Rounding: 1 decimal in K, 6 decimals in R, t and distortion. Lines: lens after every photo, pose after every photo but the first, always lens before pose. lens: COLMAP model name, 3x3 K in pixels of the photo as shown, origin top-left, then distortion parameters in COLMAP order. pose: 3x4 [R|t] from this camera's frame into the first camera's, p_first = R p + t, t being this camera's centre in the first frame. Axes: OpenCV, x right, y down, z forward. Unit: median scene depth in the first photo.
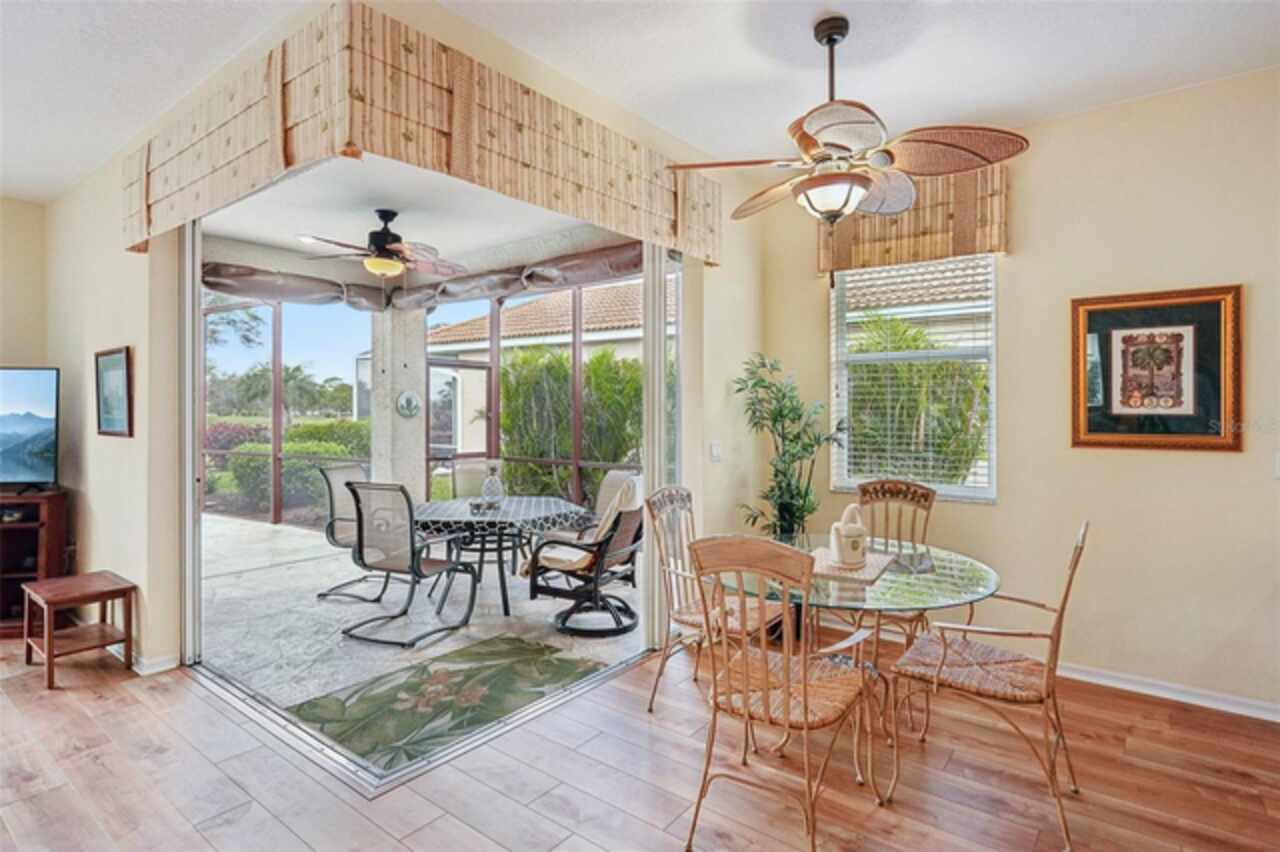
lens RADIAL K [[647.8, 0, 654.0], [0, 647.8, 406.0], [0, 0, 1]] dist [-0.006429, 0.007895]
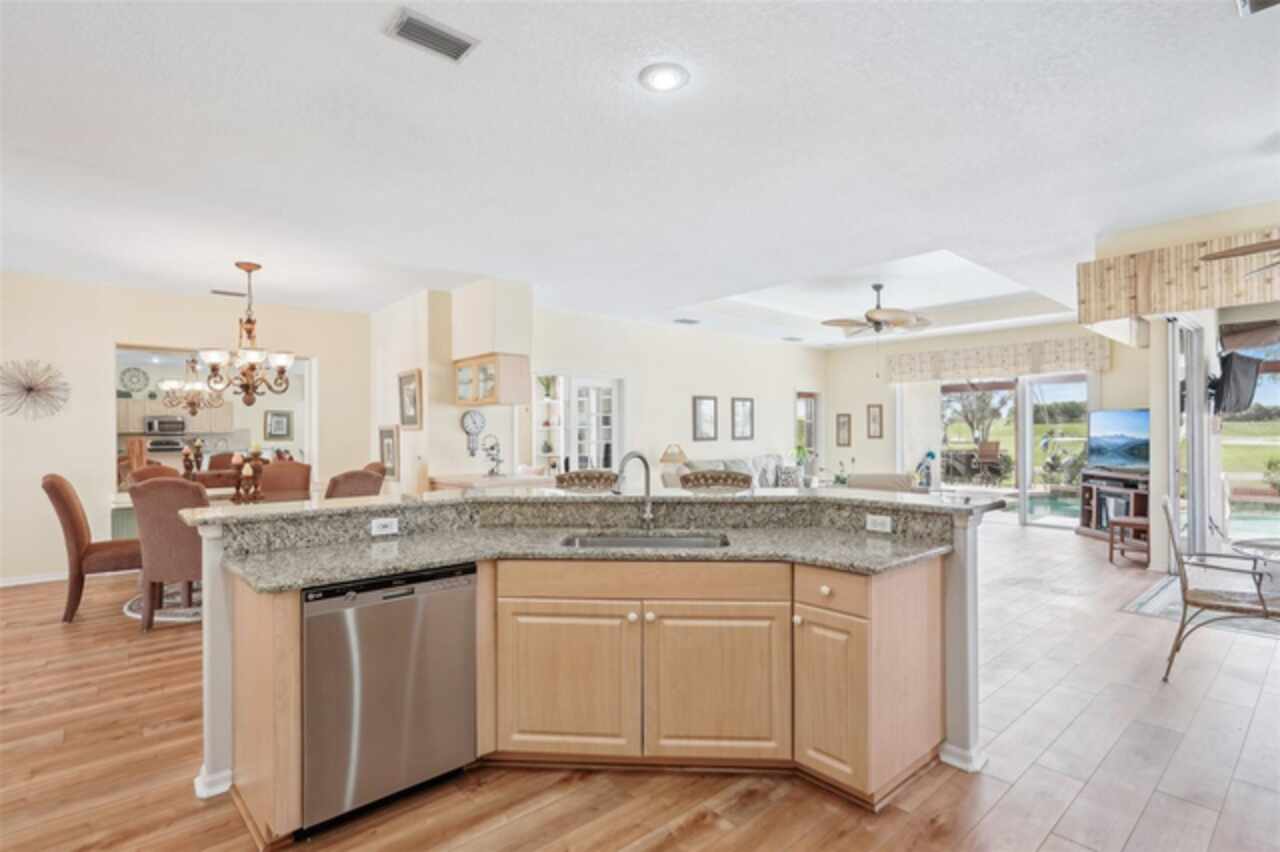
lens RADIAL K [[647.8, 0, 644.1], [0, 647.8, 427.0], [0, 0, 1]] dist [-0.006429, 0.007895]
pose [[-0.202577, -0.004584, -0.979256, 1.003990], [0.007010, 0.999957, -0.006131, -0.004310], [0.979241, -0.008107, -0.202536, -0.052728]]
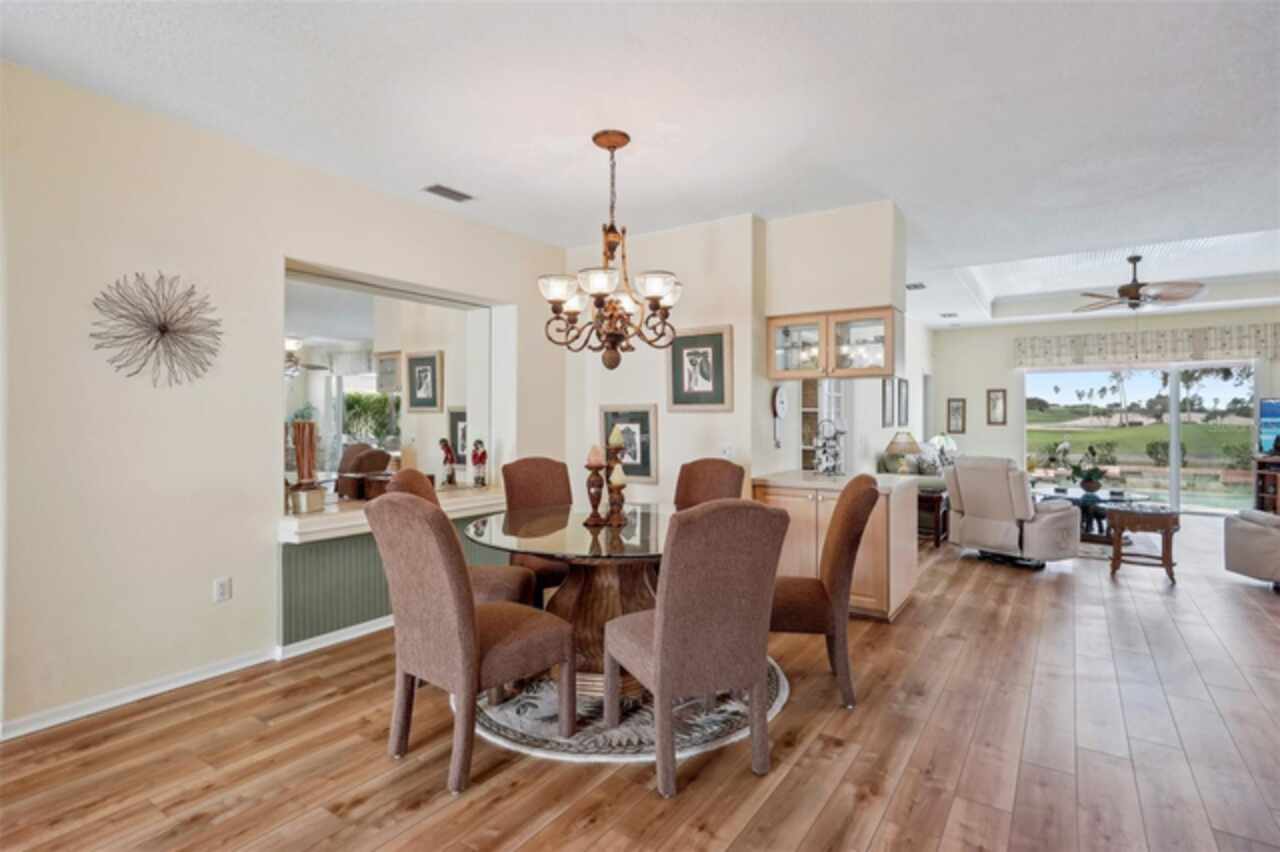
lens RADIAL K [[647.8, 0, 631.9], [0, 647.8, 414.3], [0, 0, 1]] dist [-0.006429, 0.007895]
pose [[0.053185, -0.001952, -0.998583, 0.690345], [-0.000095, 0.999998, -0.001960, -0.003874], [0.998585, 0.000199, 0.053184, -1.079141]]
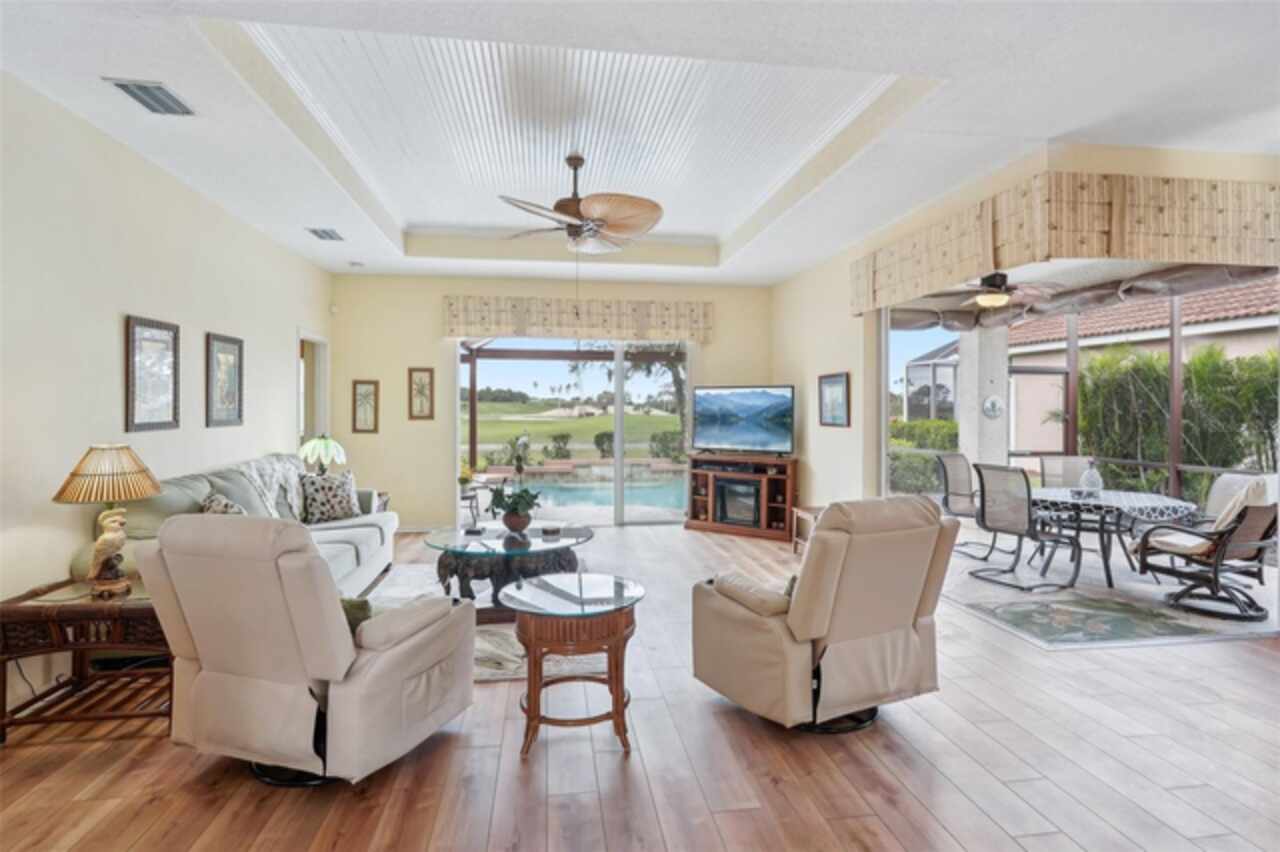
lens RADIAL K [[647.8, 0, 647.2], [0, 647.8, 410.8], [0, 0, 1]] dist [-0.006429, 0.007895]
pose [[0.718486, 0.004218, -0.695529, -0.017300], [-0.001131, 0.999987, 0.004896, -0.000977], [0.695540, -0.002731, 0.718482, -0.436253]]
